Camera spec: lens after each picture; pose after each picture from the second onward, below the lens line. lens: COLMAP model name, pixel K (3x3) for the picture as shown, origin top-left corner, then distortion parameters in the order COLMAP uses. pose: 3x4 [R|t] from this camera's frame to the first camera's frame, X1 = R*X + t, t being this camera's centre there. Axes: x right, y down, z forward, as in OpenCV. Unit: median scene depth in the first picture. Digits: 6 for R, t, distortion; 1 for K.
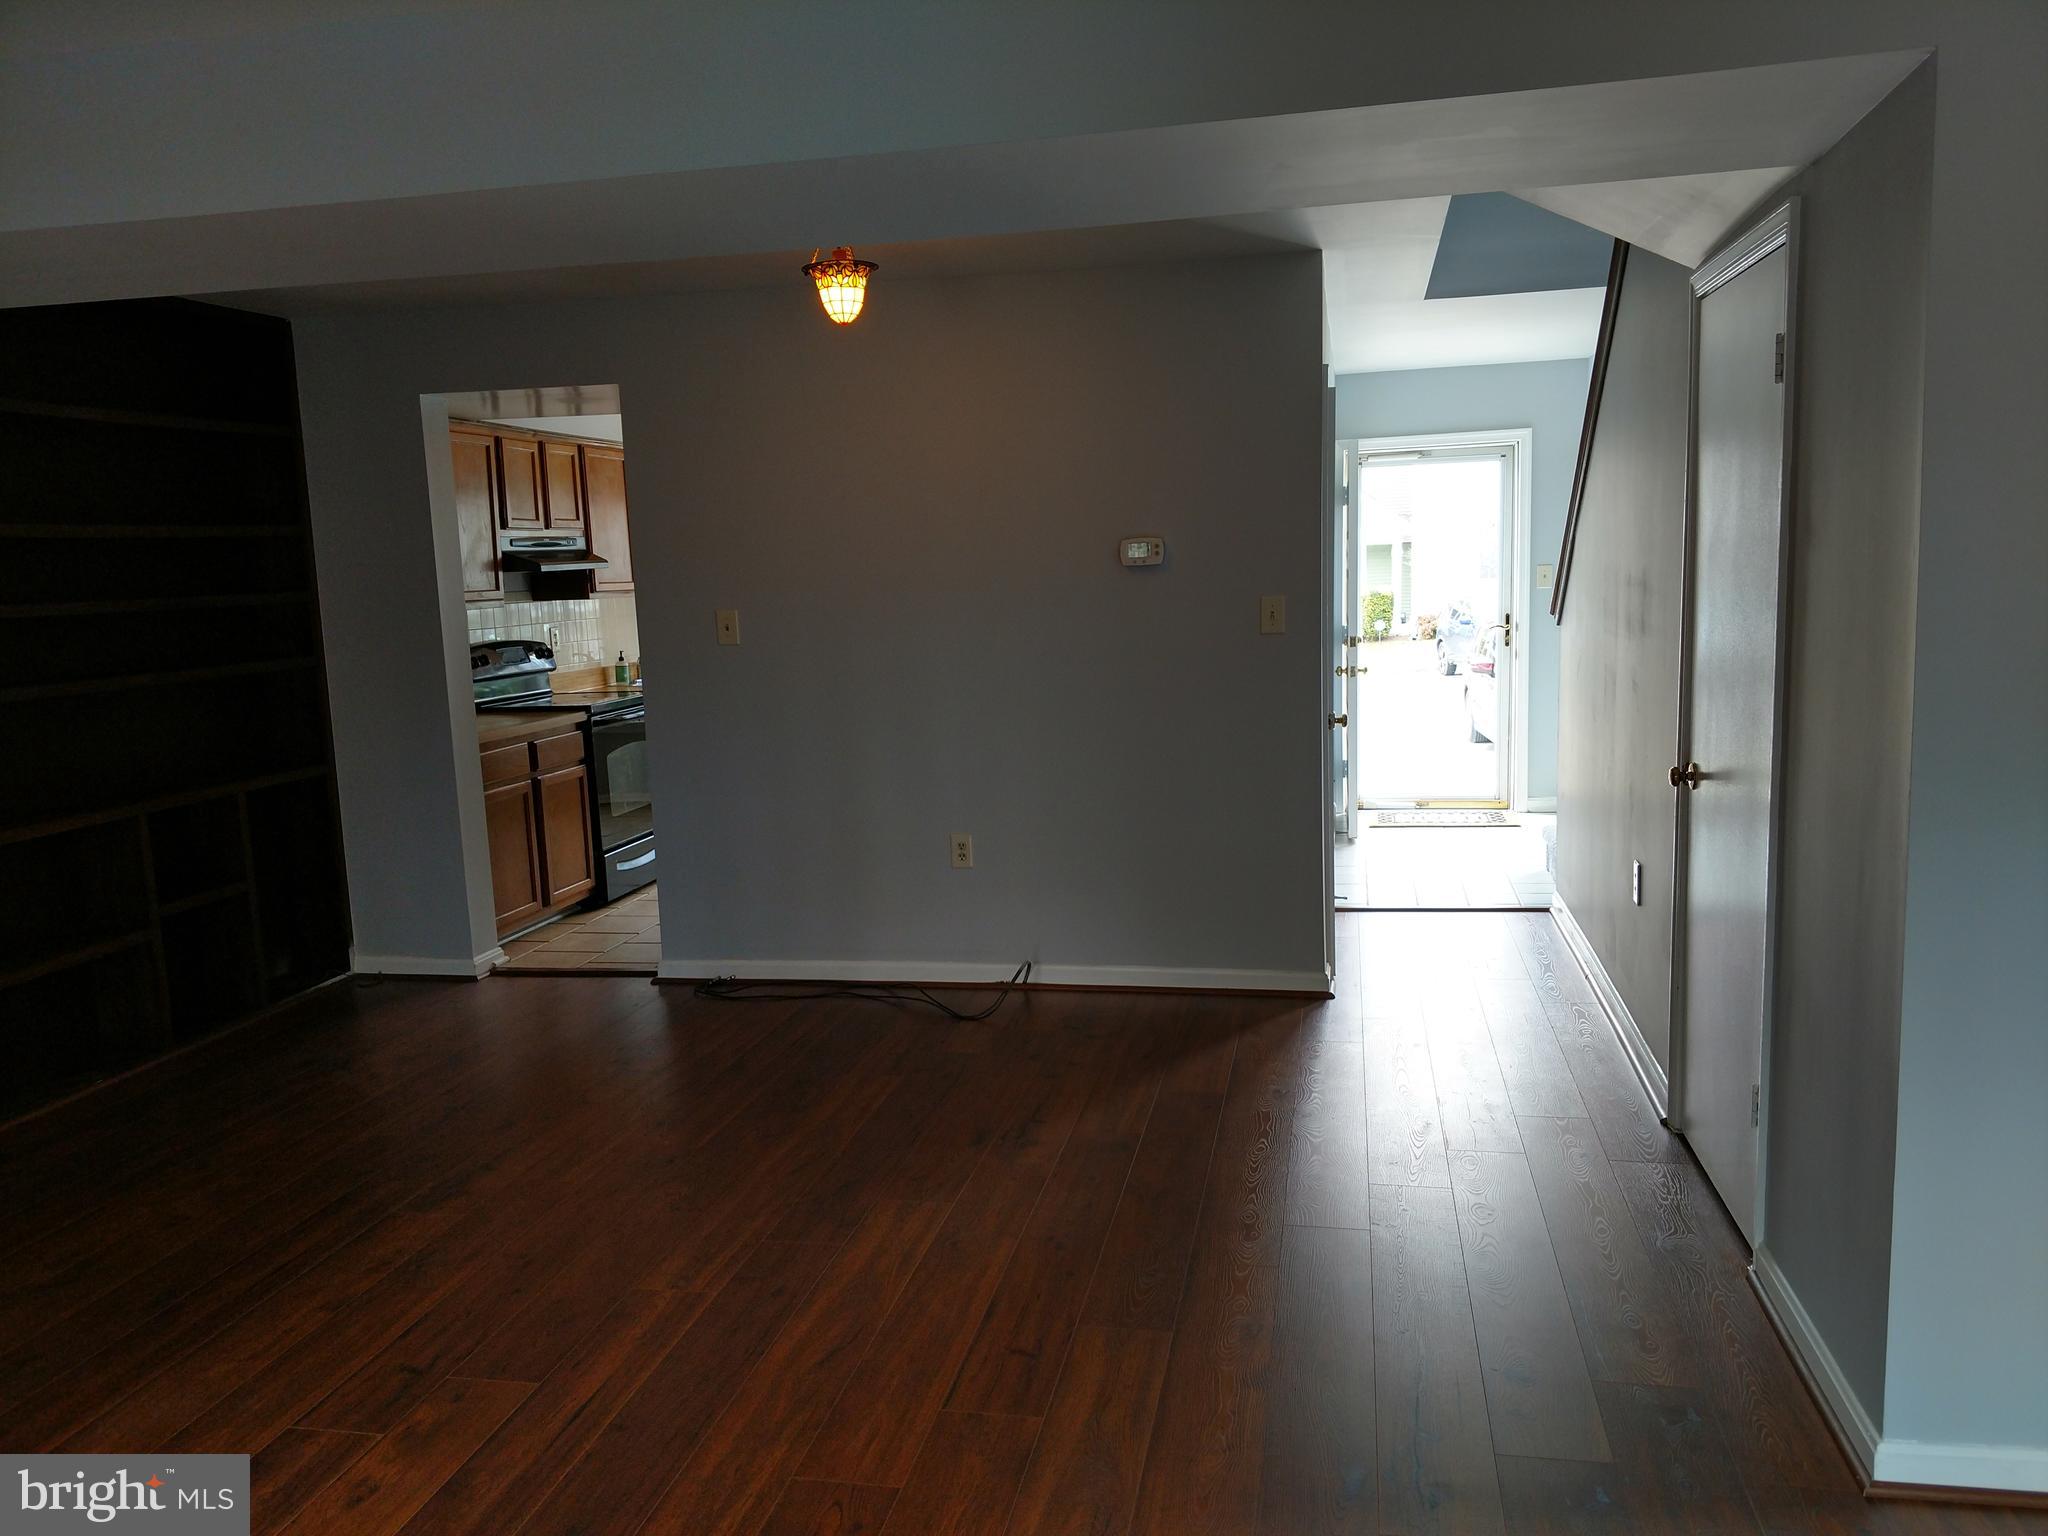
lens RADIAL K [[1571.8, 0, 1043.4], [0, 1571.8, 776.3], [0, 0, 1]] dist [0.061431, -0.066575]
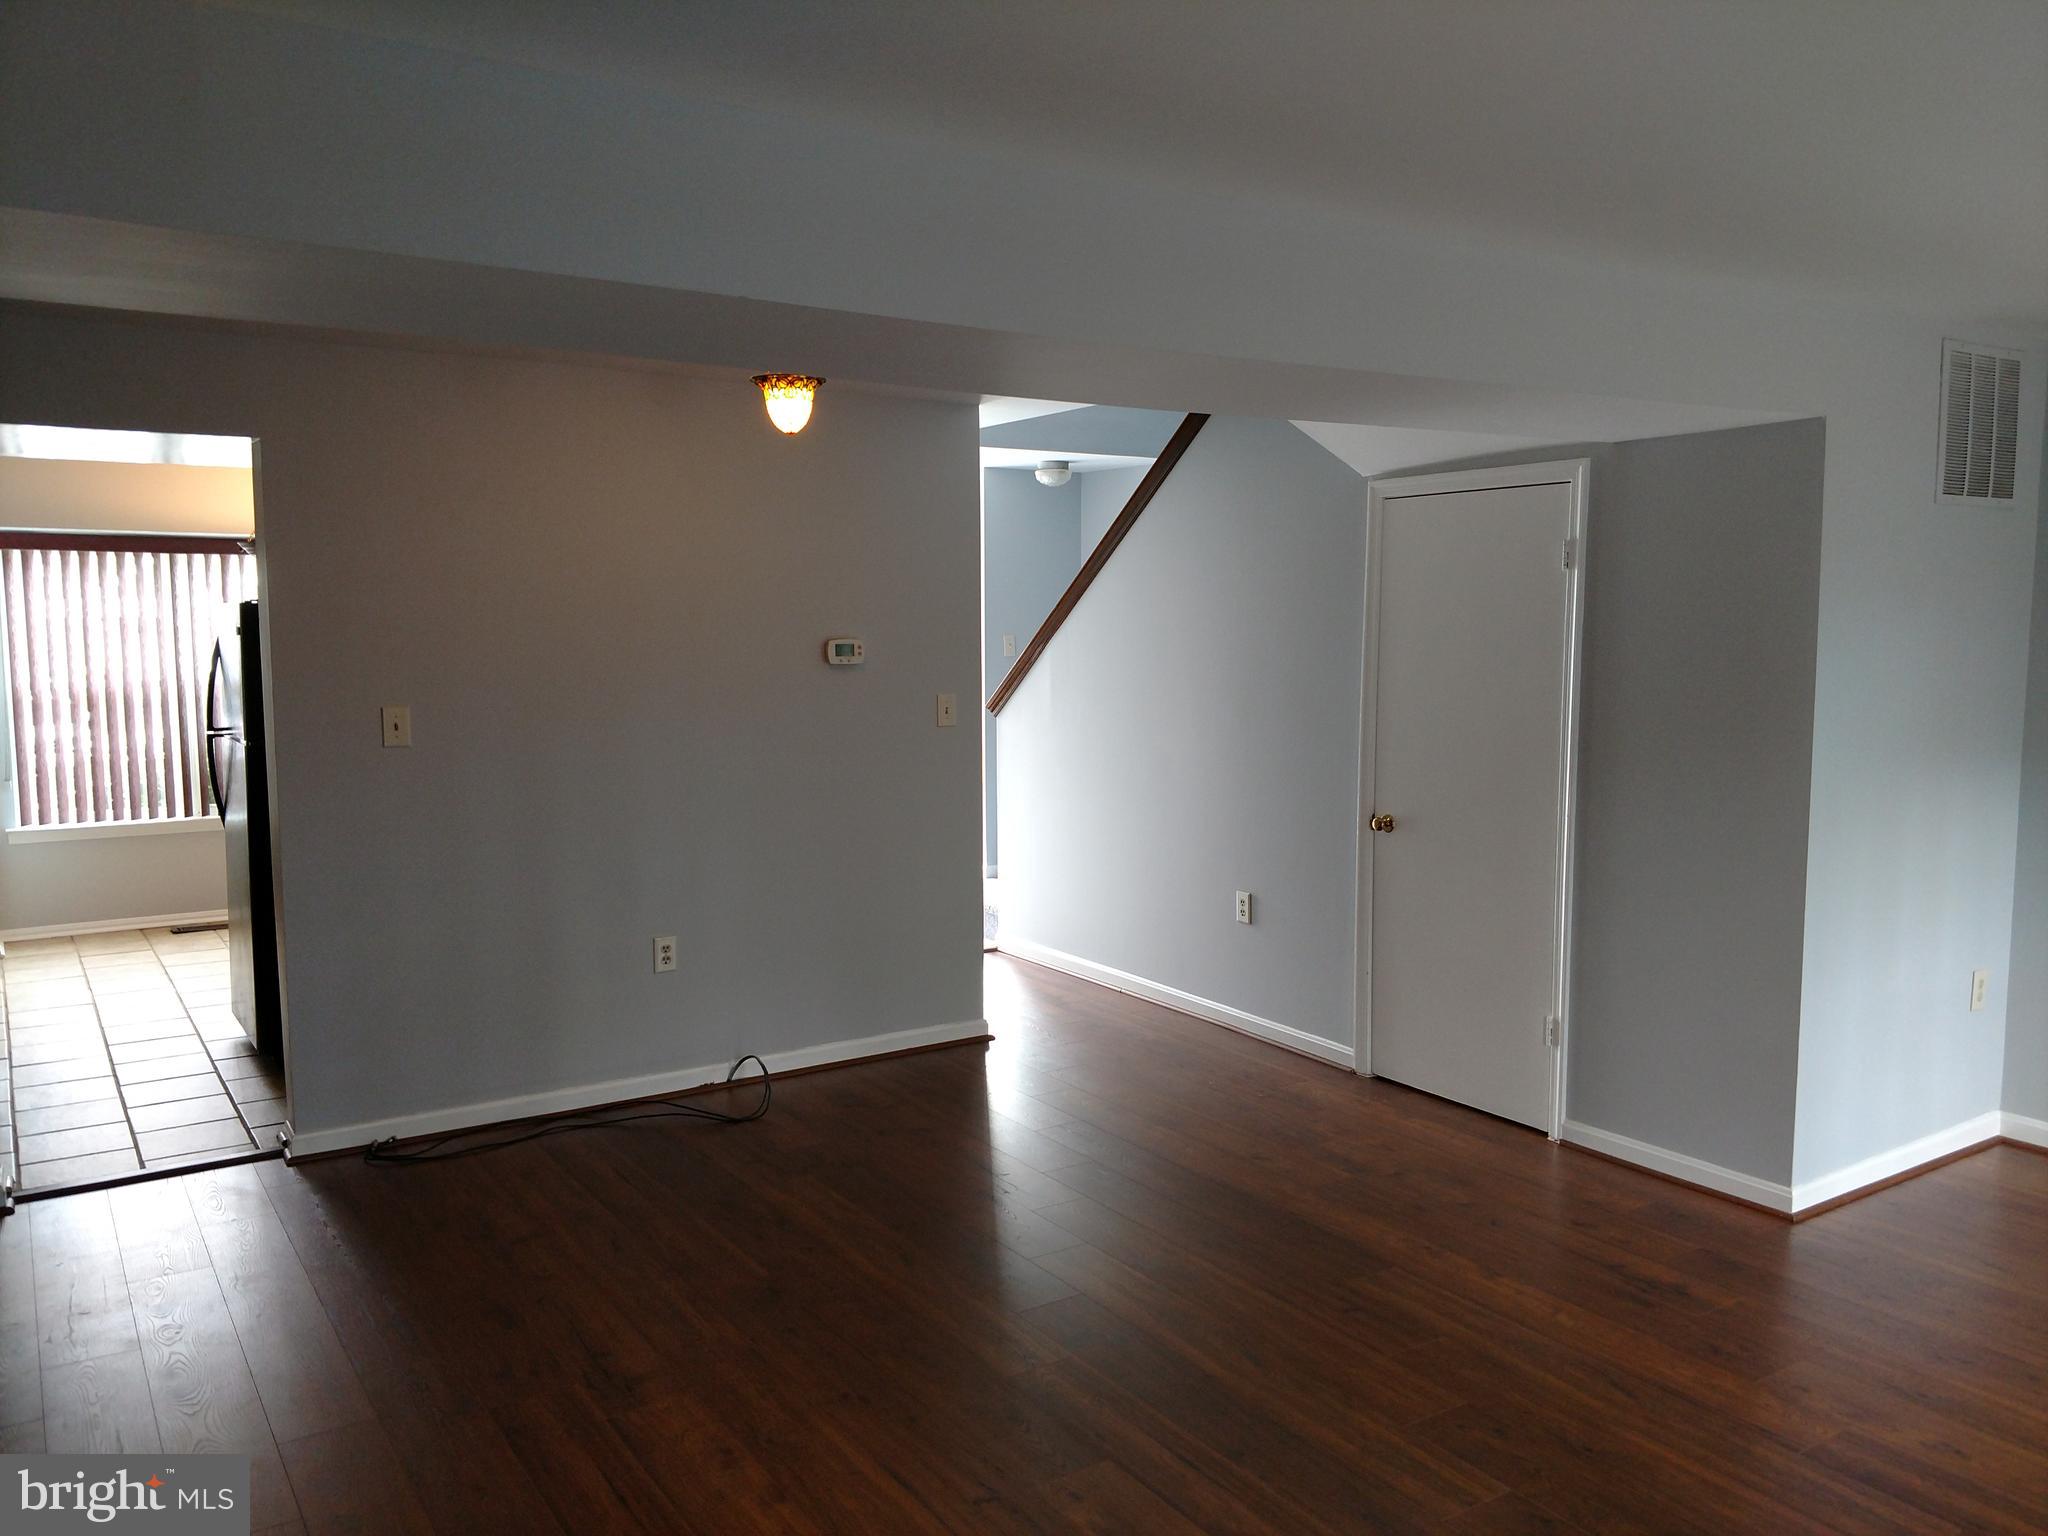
lens RADIAL K [[1571.8, 0, 1078.0], [0, 1571.8, 770.5], [0, 0, 1]] dist [0.061431, -0.066575]
pose [[0.703485, -0.034169, 0.709888, -0.559936], [0.069139, 0.997396, -0.020508, -0.028090], [-0.707339, 0.063507, 0.704016, 0.128855]]
